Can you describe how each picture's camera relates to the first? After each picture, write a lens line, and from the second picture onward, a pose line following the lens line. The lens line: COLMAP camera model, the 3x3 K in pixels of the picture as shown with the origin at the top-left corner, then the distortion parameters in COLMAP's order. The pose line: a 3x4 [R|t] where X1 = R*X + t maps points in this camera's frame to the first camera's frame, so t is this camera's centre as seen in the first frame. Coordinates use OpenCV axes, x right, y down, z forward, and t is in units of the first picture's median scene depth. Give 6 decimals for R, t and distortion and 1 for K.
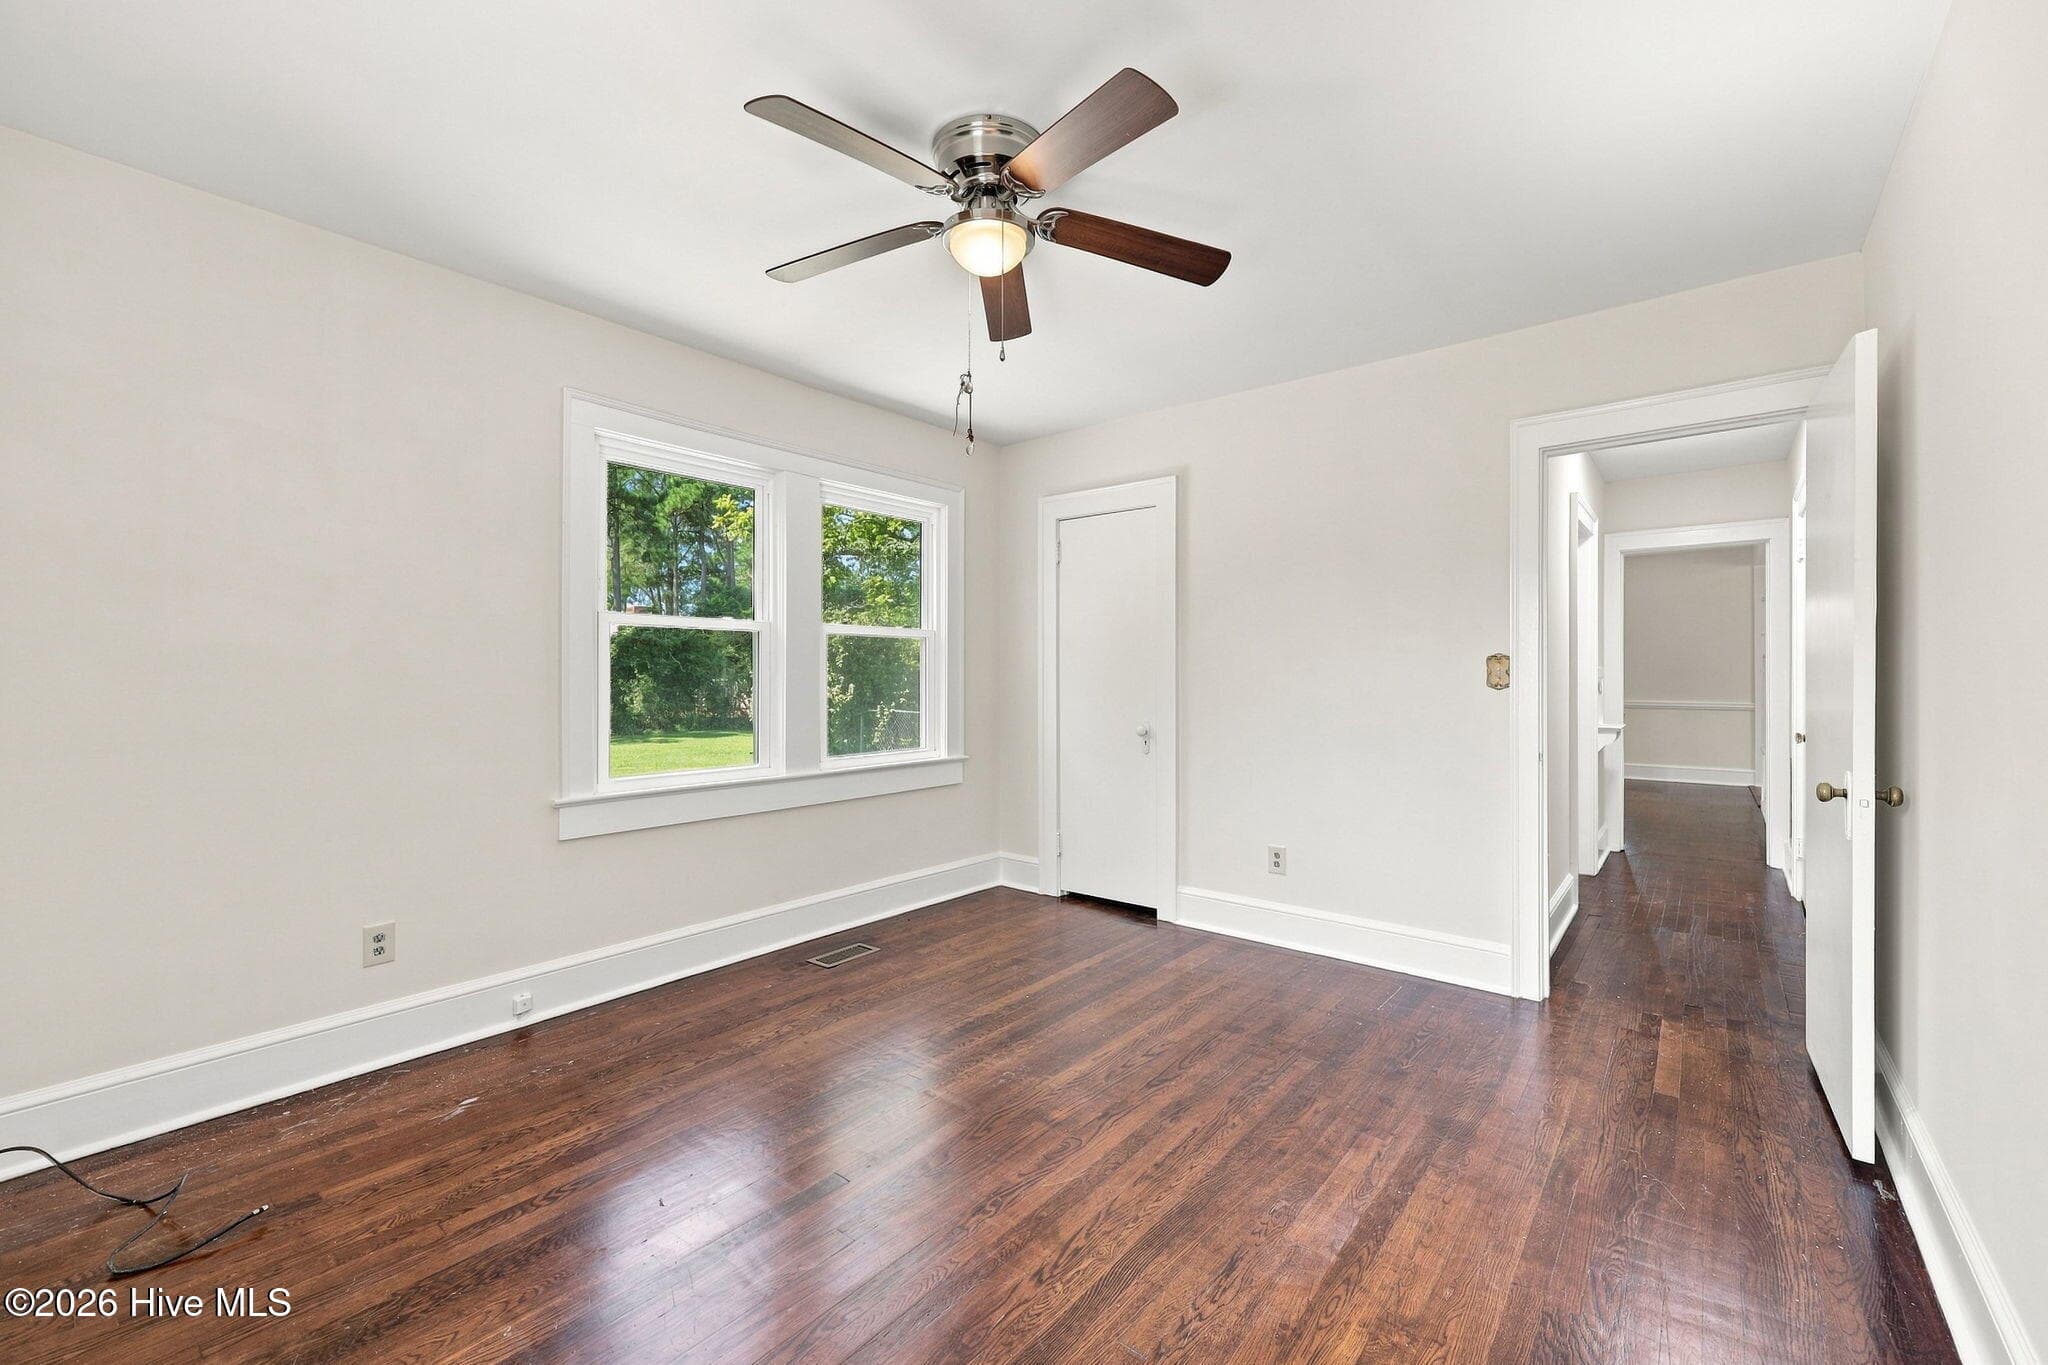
lens RADIAL K [[840.7, 0, 1035.4], [0, 840.7, 670.8], [0, 0, 1]] dist [0.002064, 0.000219]
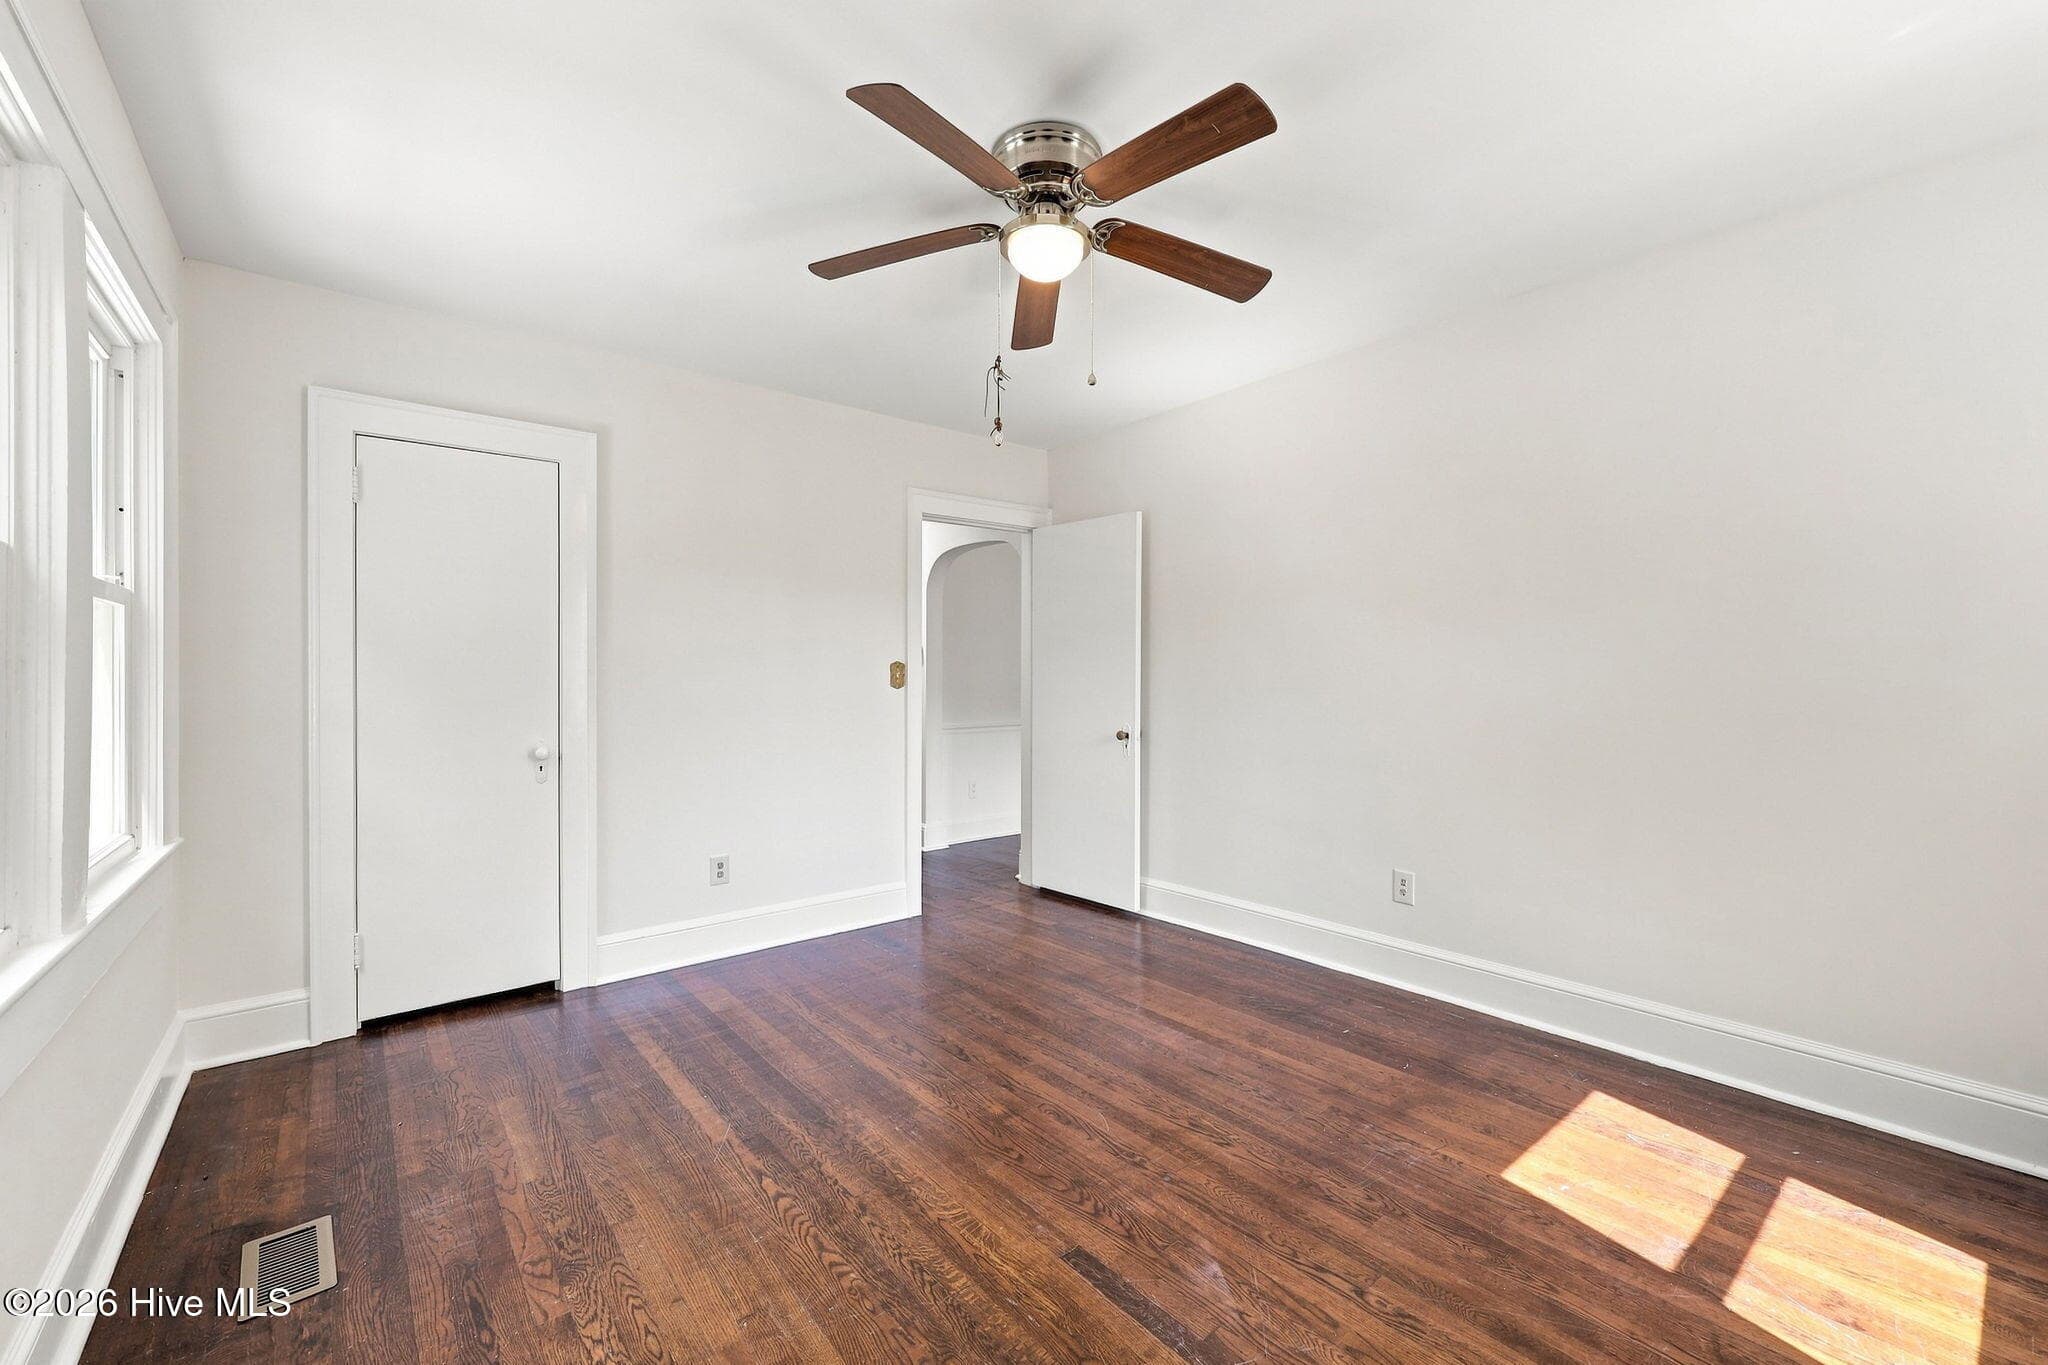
lens RADIAL K [[826.0, 0, 1024.0], [0, 826.0, 682.5], [0, 0, 1]] dist [-0.001338, -0.000088]
pose [[0.197848, -0.008217, 0.980198, -0.682002], [0.002115, 0.999966, 0.007956, 0.001356], [-0.980230, 0.000499, 0.197859, 0.555317]]
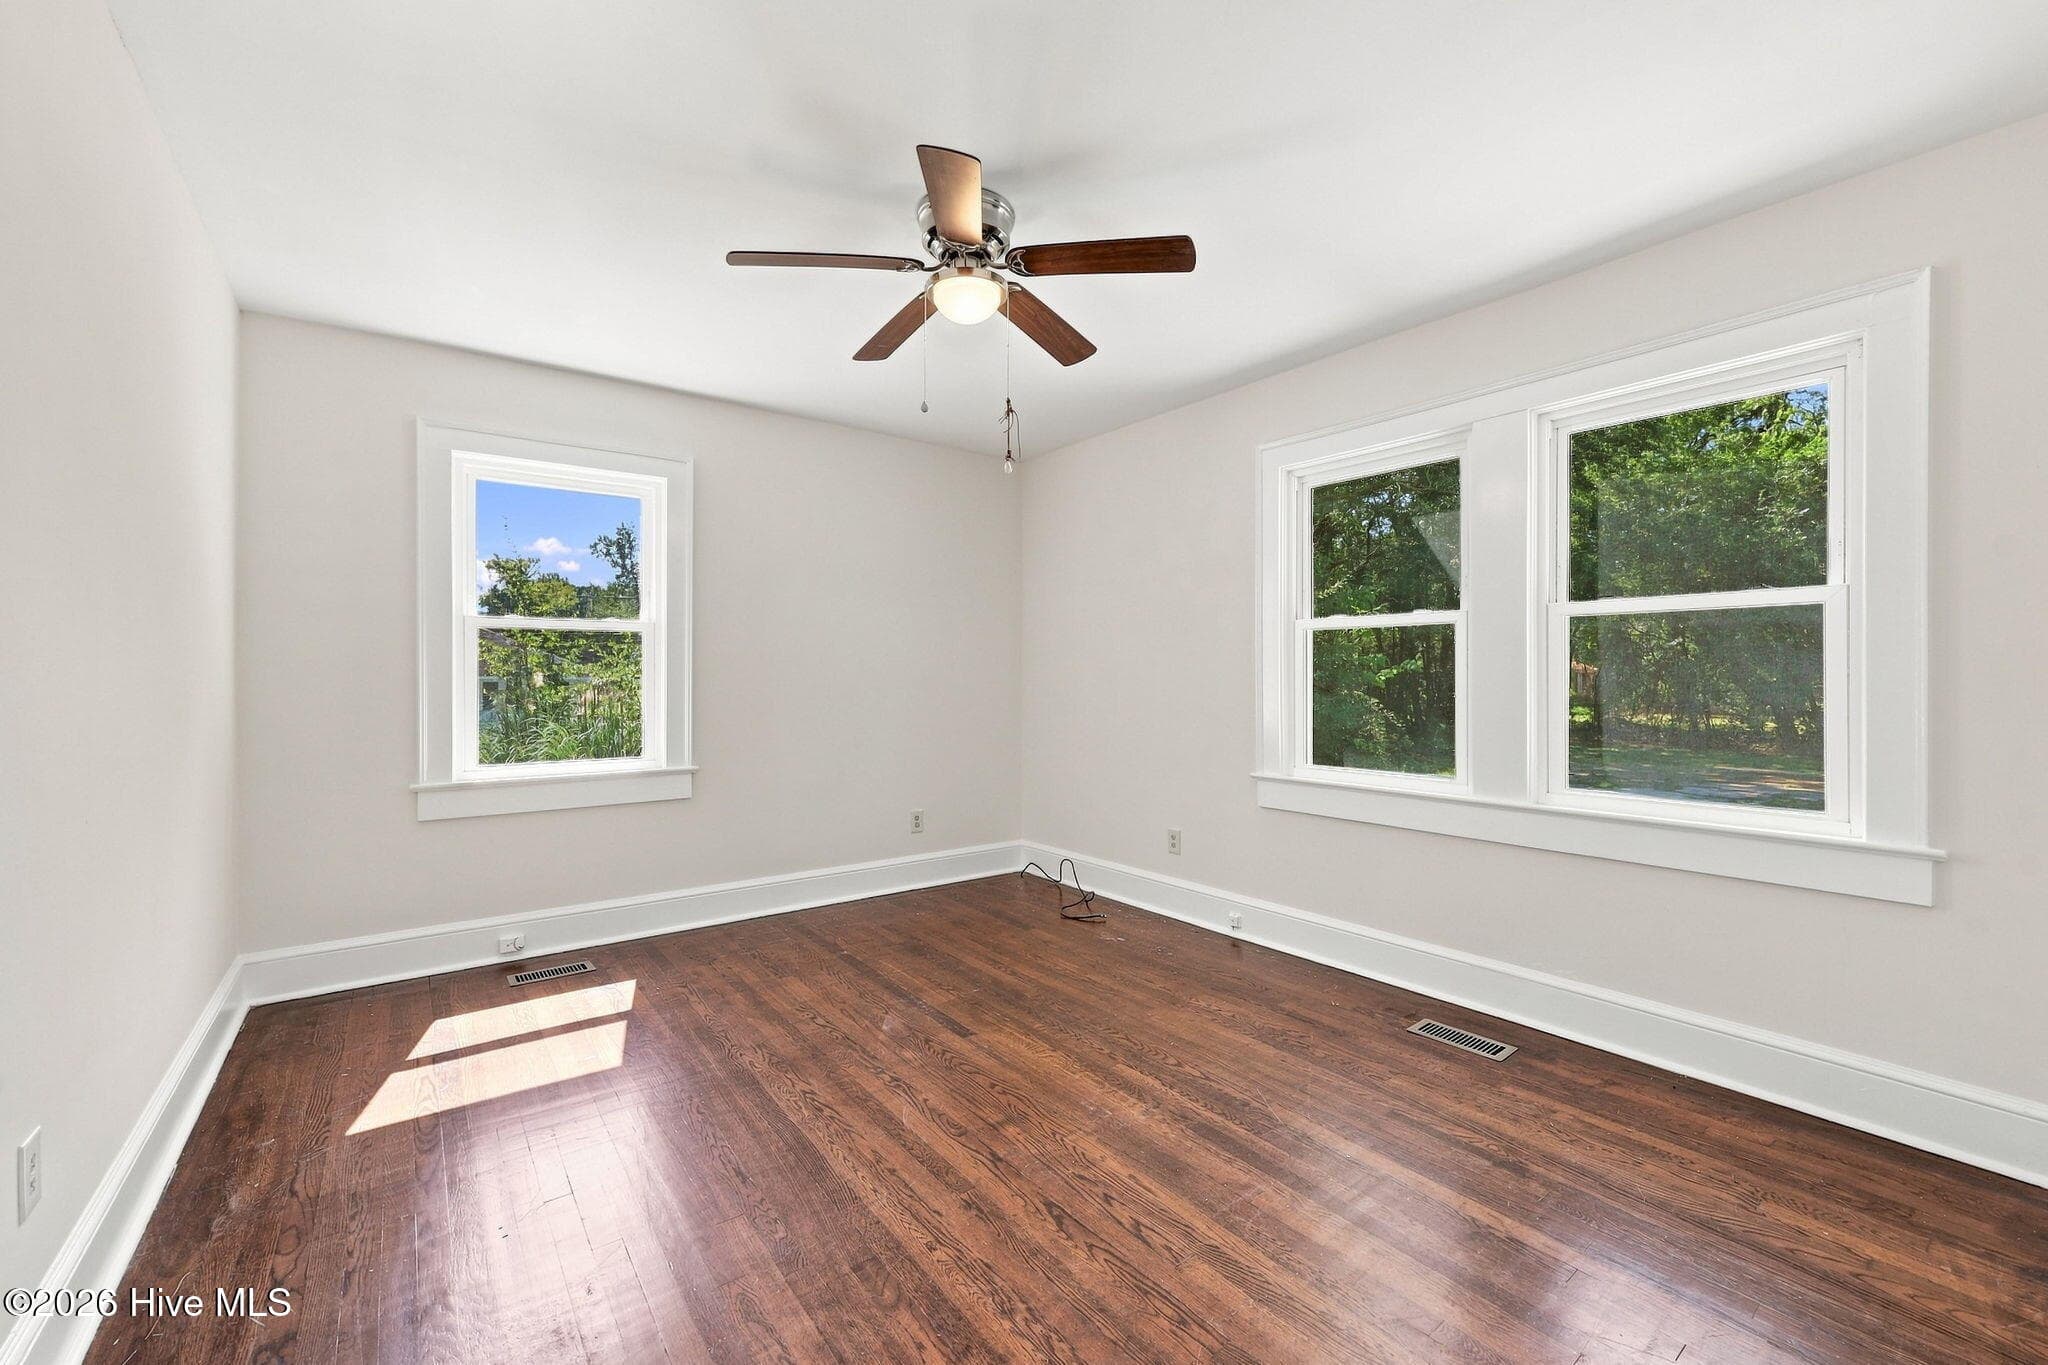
lens RADIAL K [[826.0, 0, 1024.0], [0, 826.0, 682.5], [0, 0, 1]] dist [-0.001338, -0.000088]
pose [[-0.239295, 0.006344, -0.970926, 0.675947], [0.003108, 0.999979, 0.005768, 0.007275], [0.970942, -0.001637, -0.239310, 0.895958]]
